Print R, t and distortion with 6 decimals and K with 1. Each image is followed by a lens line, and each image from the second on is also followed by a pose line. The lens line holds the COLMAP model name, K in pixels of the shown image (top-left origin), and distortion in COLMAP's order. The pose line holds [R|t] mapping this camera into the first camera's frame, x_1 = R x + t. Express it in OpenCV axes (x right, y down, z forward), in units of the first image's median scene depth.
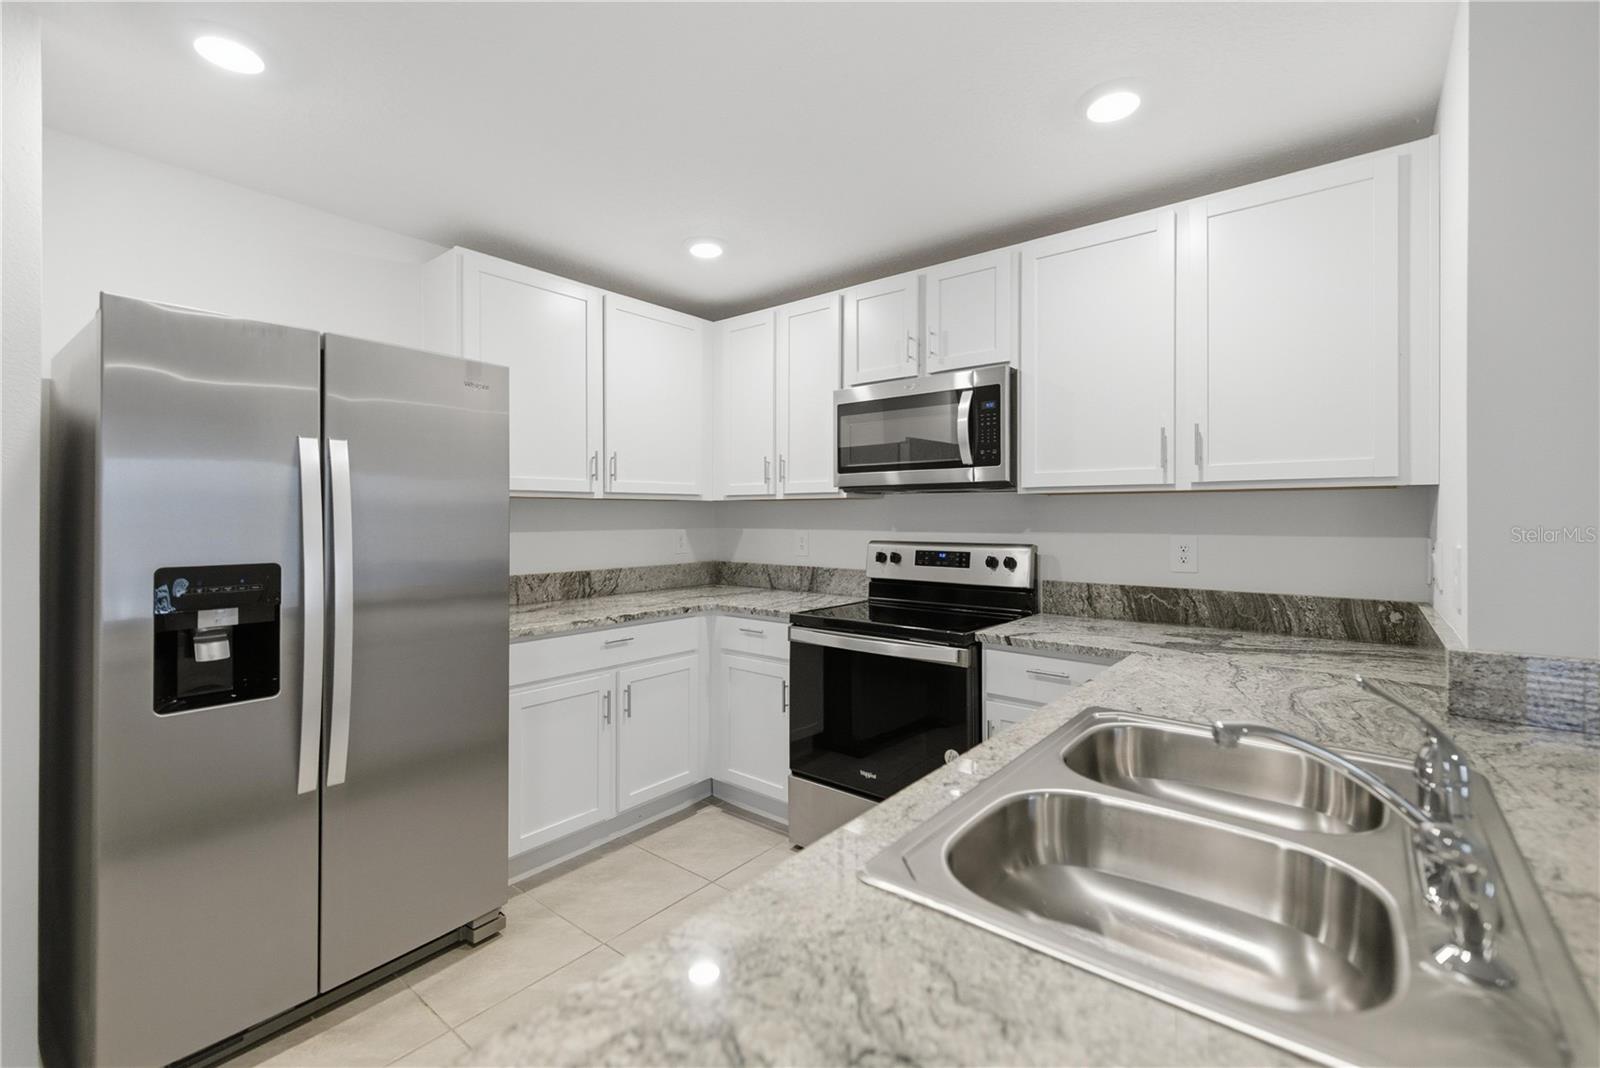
lens RADIAL K [[670.0, 0, 805.5], [0, 670.0, 519.5], [0, 0, 1]] dist [0.002647, -0.000129]
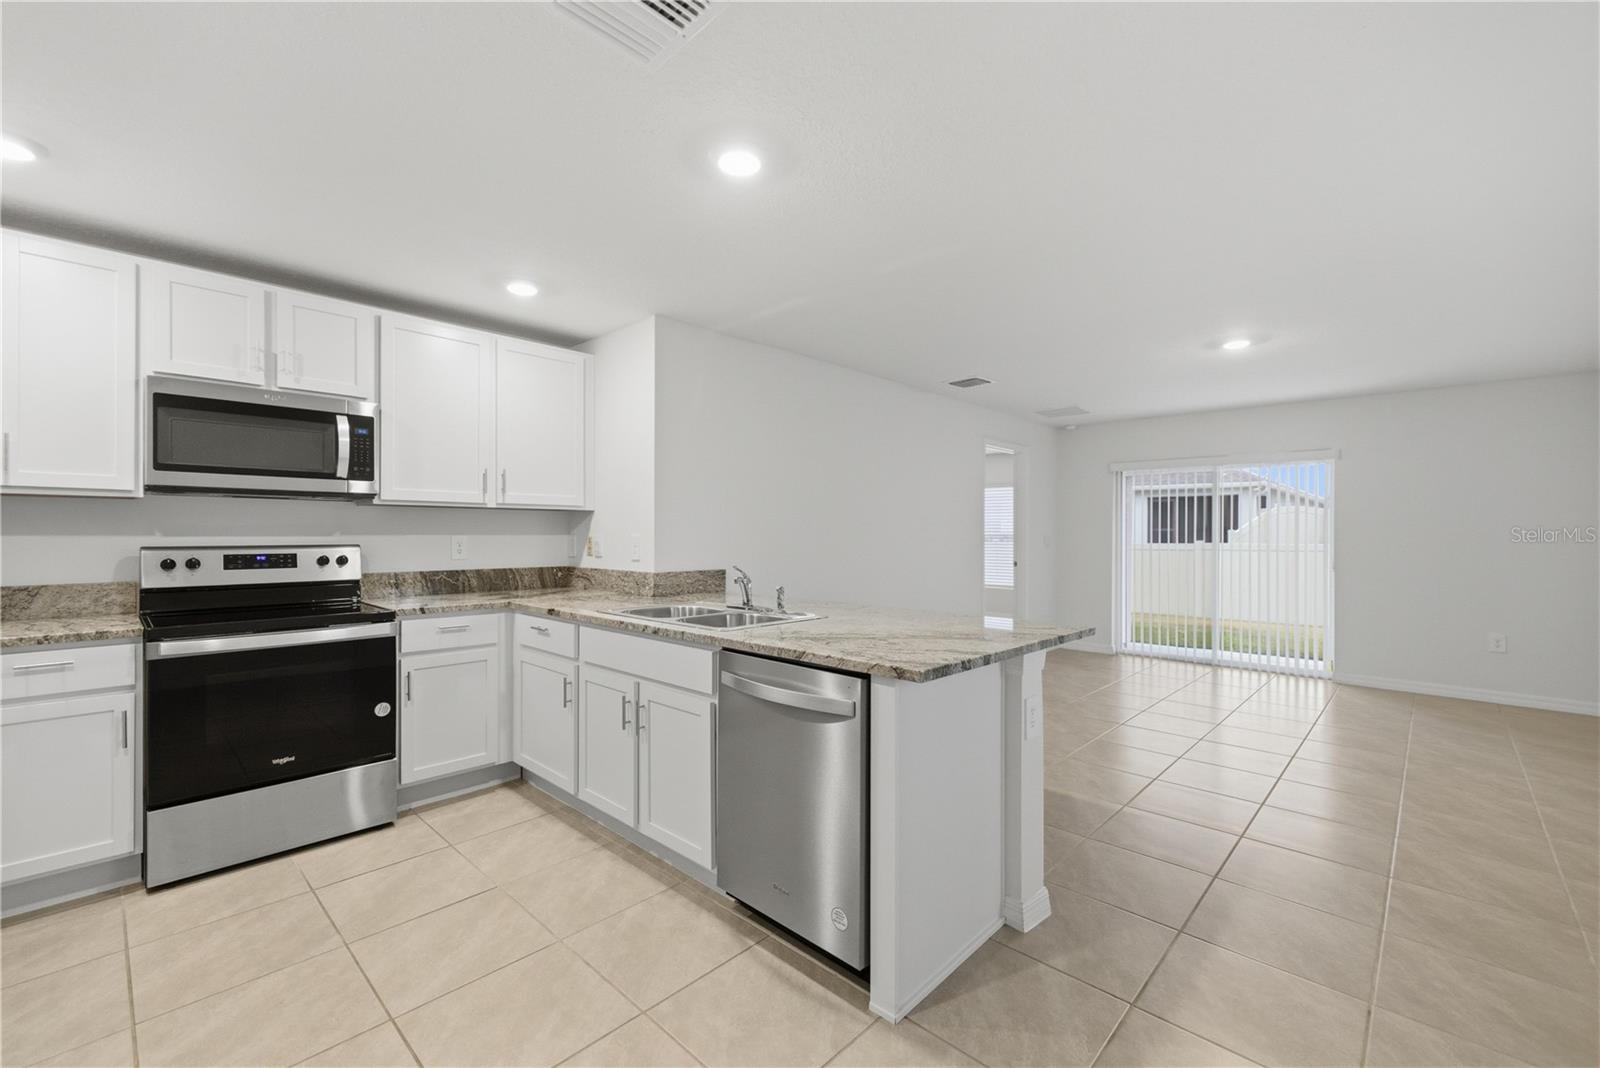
lens RADIAL K [[670.0, 0, 799.9], [0, 670.0, 532.9], [0, 0, 1]] dist [0.002647, -0.000129]
pose [[0.083847, -0.002009, 0.996477, -0.840815], [-0.003012, 0.999993, 0.002270, 0.010312], [-0.996474, -0.003191, 0.083840, 0.080955]]
